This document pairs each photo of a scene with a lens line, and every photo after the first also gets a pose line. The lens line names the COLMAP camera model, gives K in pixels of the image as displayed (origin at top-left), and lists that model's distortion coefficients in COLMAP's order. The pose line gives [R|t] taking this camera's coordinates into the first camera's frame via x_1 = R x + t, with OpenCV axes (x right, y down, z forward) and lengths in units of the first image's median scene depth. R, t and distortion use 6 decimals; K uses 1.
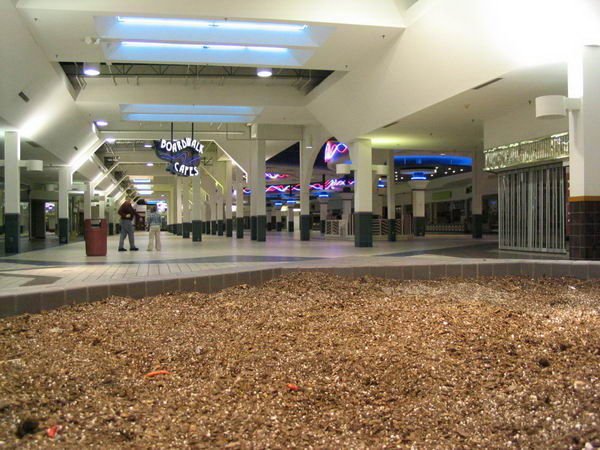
lens RADIAL K [[657.2, 0, 300.0], [0, 657.2, 225.0], [0, 0, 1]] dist [-0.187170, 0.198920]
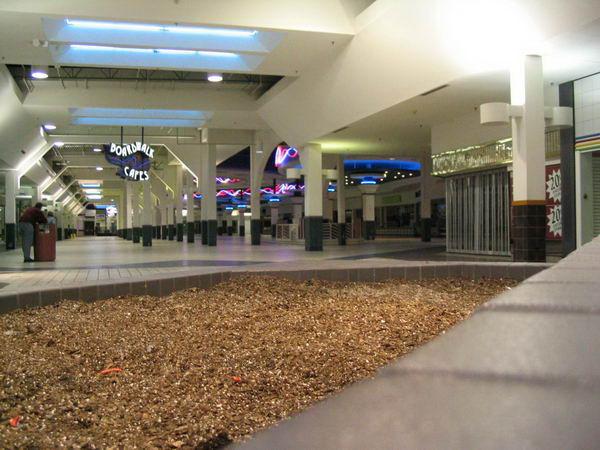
lens RADIAL K [[657.2, 0, 300.0], [0, 657.2, 225.0], [0, 0, 1]] dist [-0.187170, 0.198920]
pose [[0.997224, -0.003574, 0.074370, 0.001135], [0.004051, 0.999972, -0.006256, -0.000115], [-0.074345, 0.006540, 0.997211, -0.007752]]
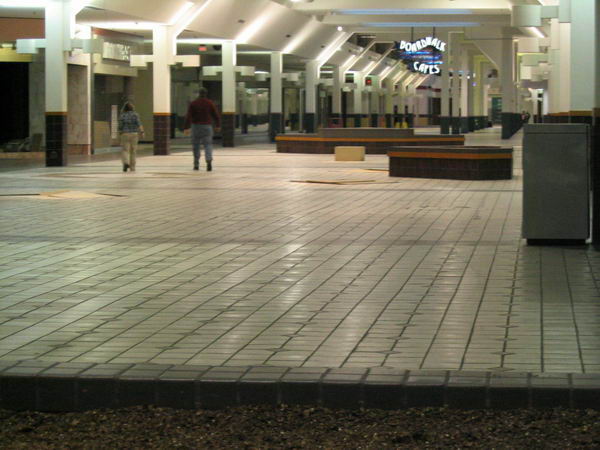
lens RADIAL K [[1840.7, 0, 300.0], [0, 1840.7, 225.0], [0, 0, 1]] dist [-0.017294, -0.075933]
pose [[0.939999, 0.030674, -0.339796, 1.441832], [-0.009396, 0.997900, 0.064088, -0.048111], [0.341049, -0.057050, 0.938313, -4.125815]]
